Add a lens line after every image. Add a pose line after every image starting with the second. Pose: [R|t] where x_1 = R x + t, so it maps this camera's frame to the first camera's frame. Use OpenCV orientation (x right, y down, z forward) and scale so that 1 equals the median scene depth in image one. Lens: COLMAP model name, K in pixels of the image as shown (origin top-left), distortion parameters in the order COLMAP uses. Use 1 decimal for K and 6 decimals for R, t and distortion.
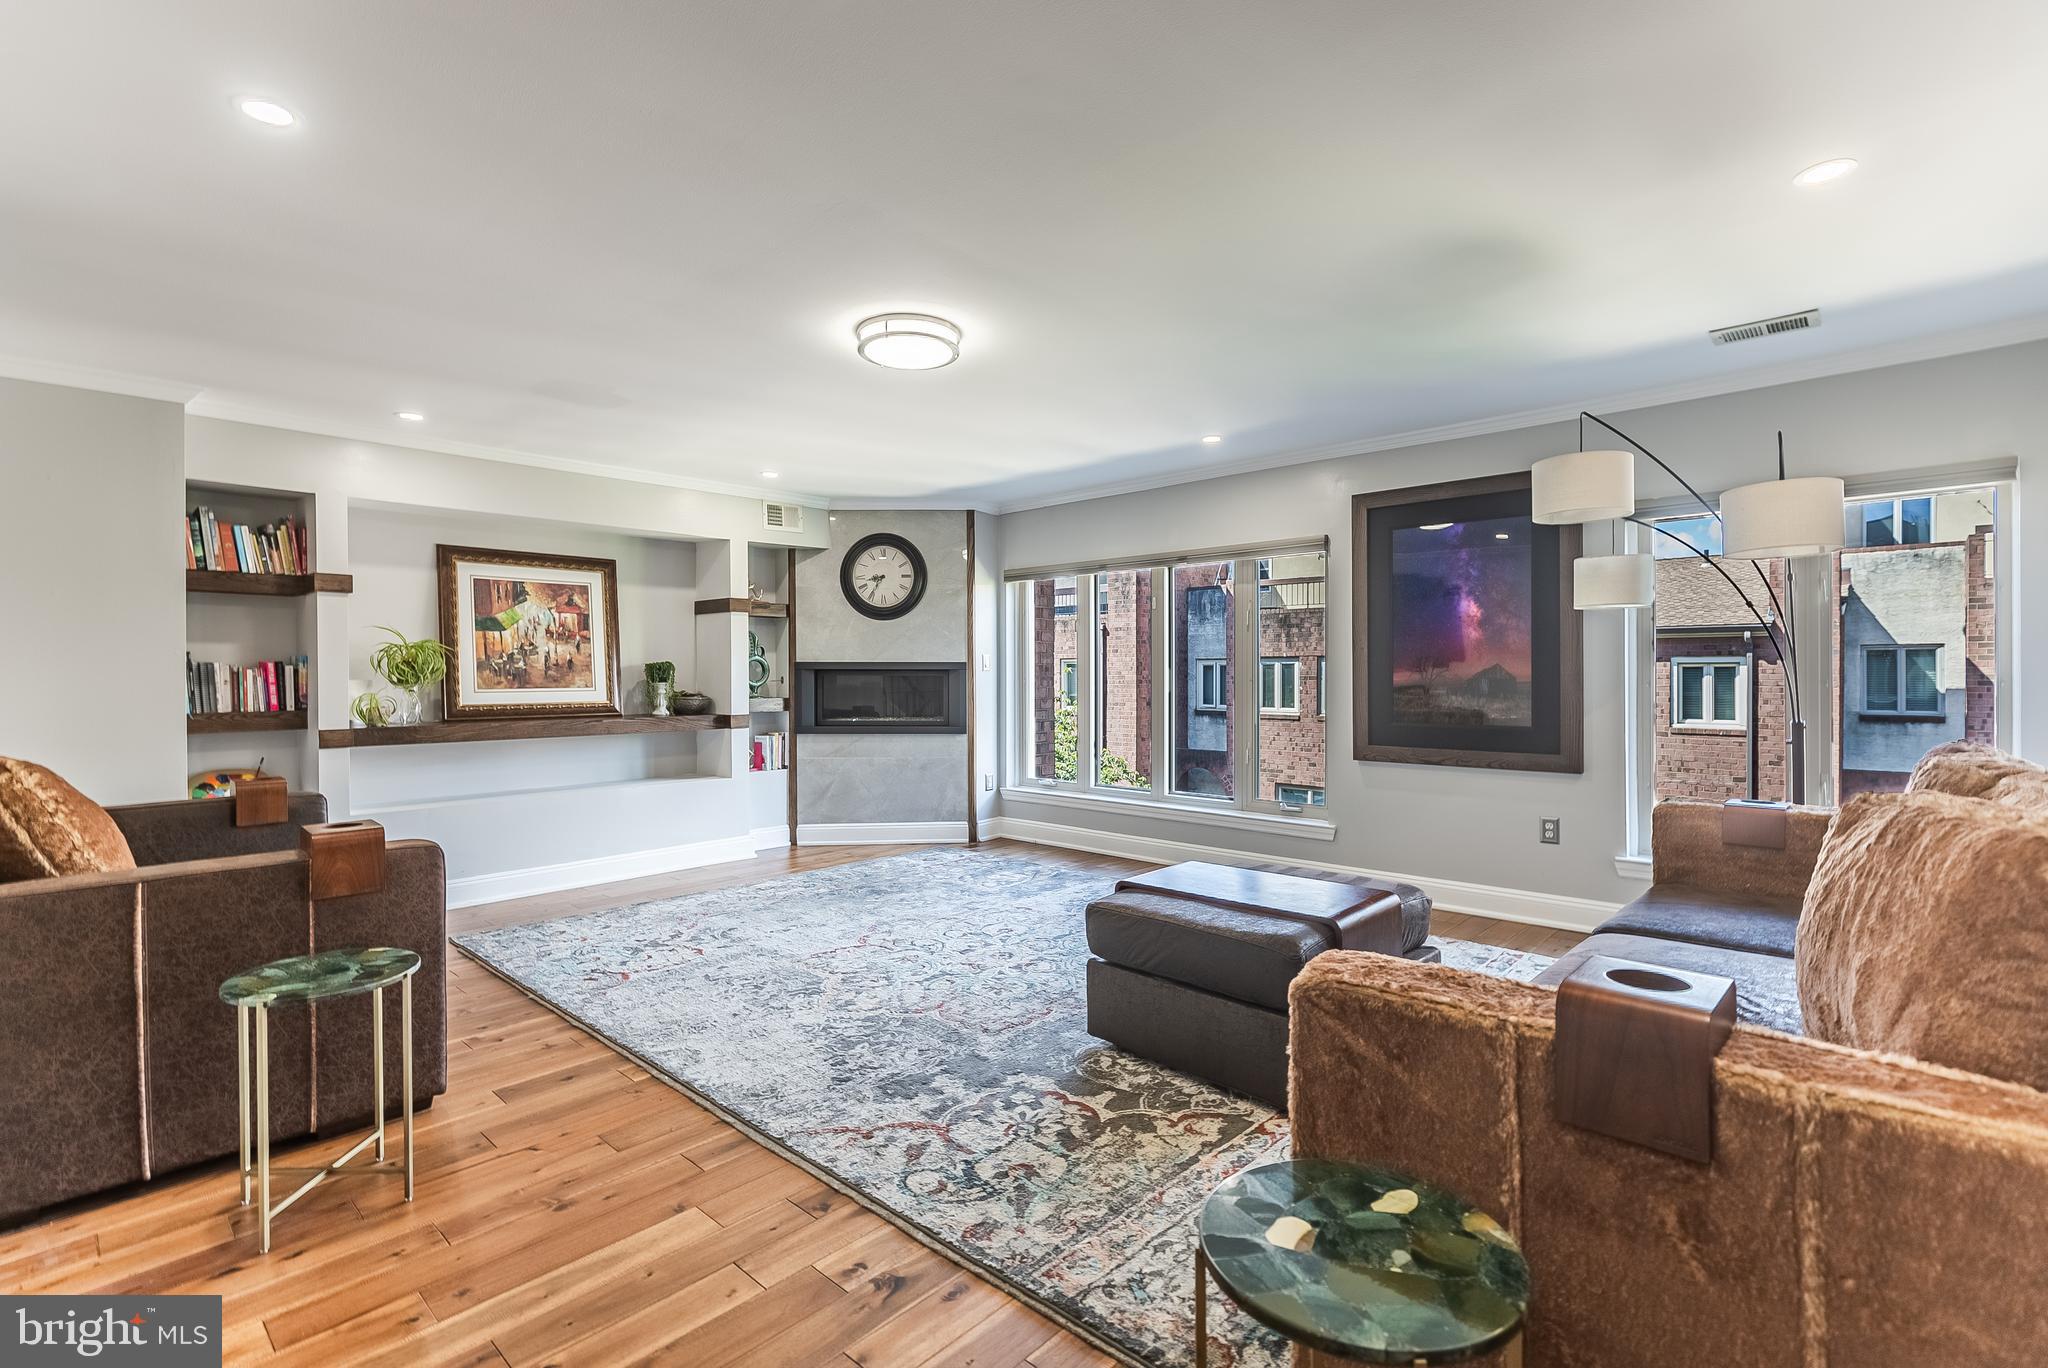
lens RADIAL K [[926.1, 0, 1032.6], [0, 926.1, 681.0], [0, 0, 1]] dist [-0.002170, -0.000482]
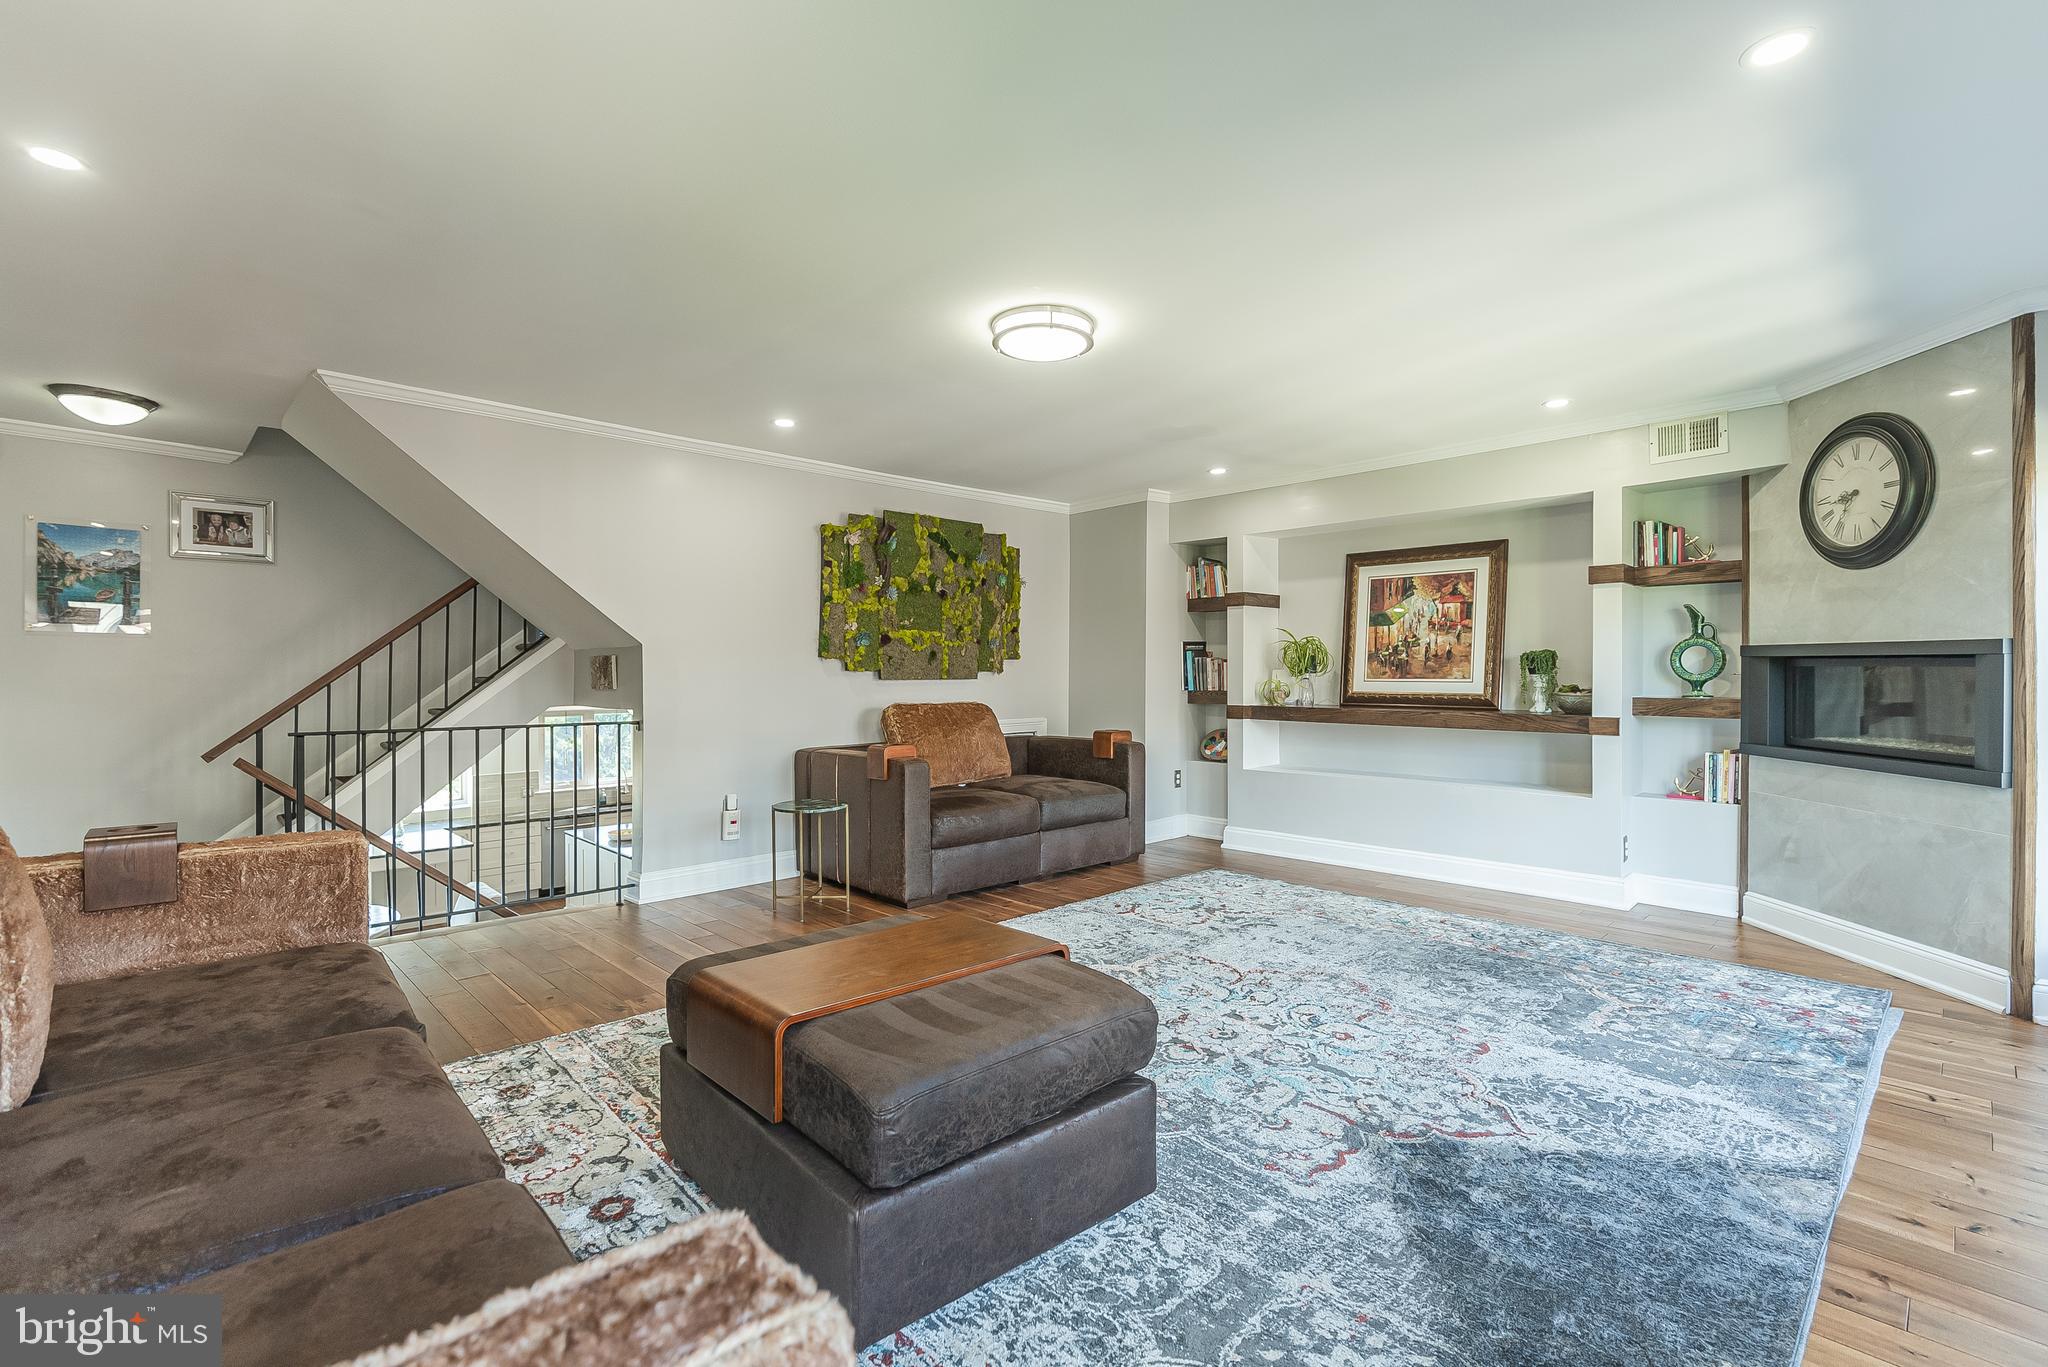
lens RADIAL K [[926.1, 0, 1032.4], [0, 926.1, 679.1], [0, 0, 1]] dist [-0.002170, -0.000482]
pose [[-0.057362, 0.015143, -0.998239, 0.500376], [-0.004177, 0.999873, 0.015408, -0.005358], [0.998345, 0.005053, -0.057292, 0.602194]]
